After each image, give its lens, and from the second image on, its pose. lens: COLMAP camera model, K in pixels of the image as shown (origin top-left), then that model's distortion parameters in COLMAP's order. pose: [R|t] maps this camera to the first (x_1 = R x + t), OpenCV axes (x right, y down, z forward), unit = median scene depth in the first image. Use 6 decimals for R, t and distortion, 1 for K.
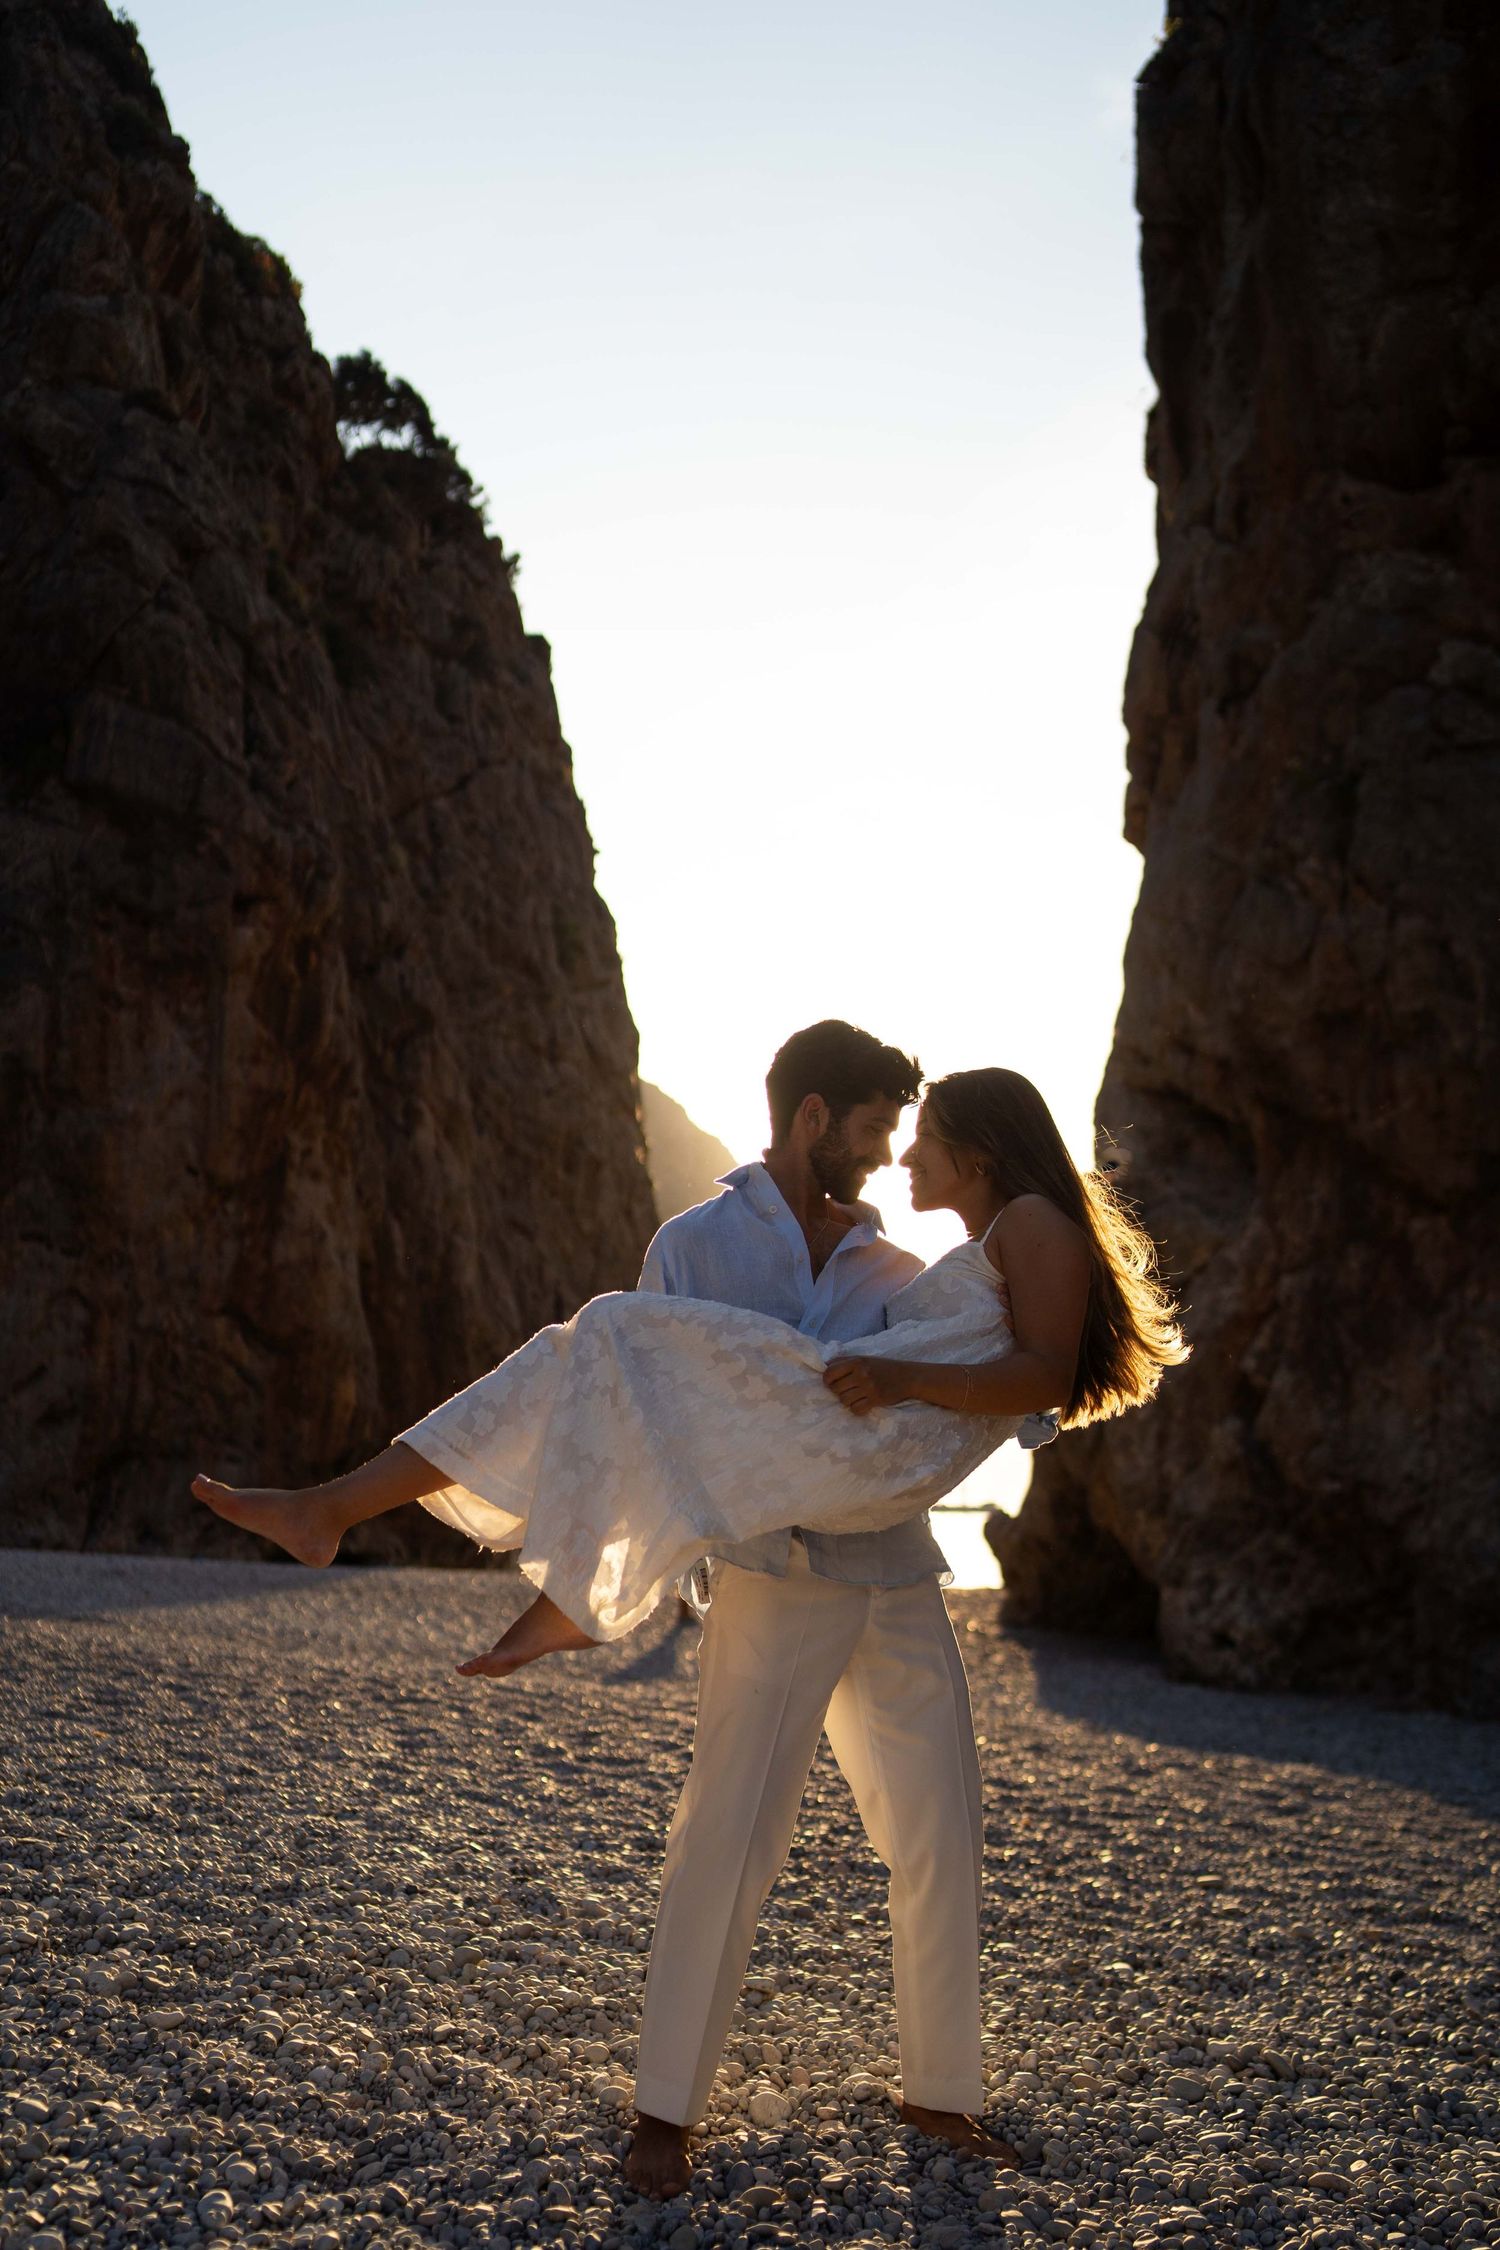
lens RADIAL K [[2262.0, 0, 700.4], [0, 2262.0, 1186.4], [0, 0, 1]] dist [-0.115326, 0.114852]
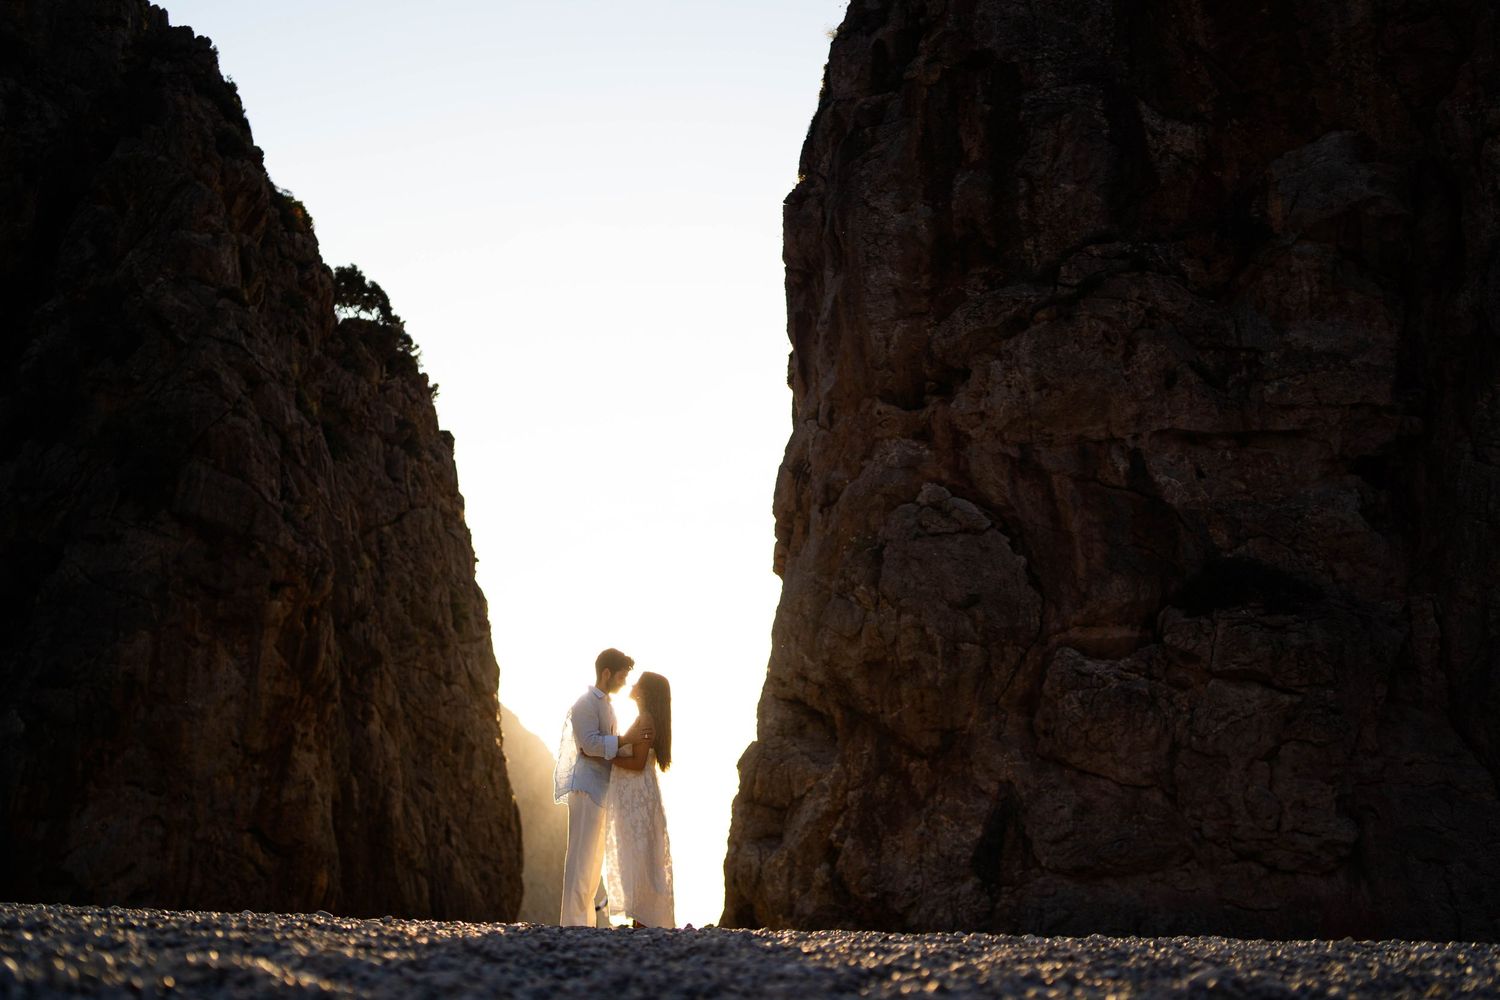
lens RADIAL K [[1508.0, 0, 750.0], [0, 1508.0, 500.0], [0, 0, 1]] dist [-0.115326, 0.114852]
pose [[0.988210, 0.032465, 0.149626, -0.018361], [-0.004670, 0.983198, -0.182484, 0.014208], [-0.153036, 0.179634, 0.971757, -0.165152]]
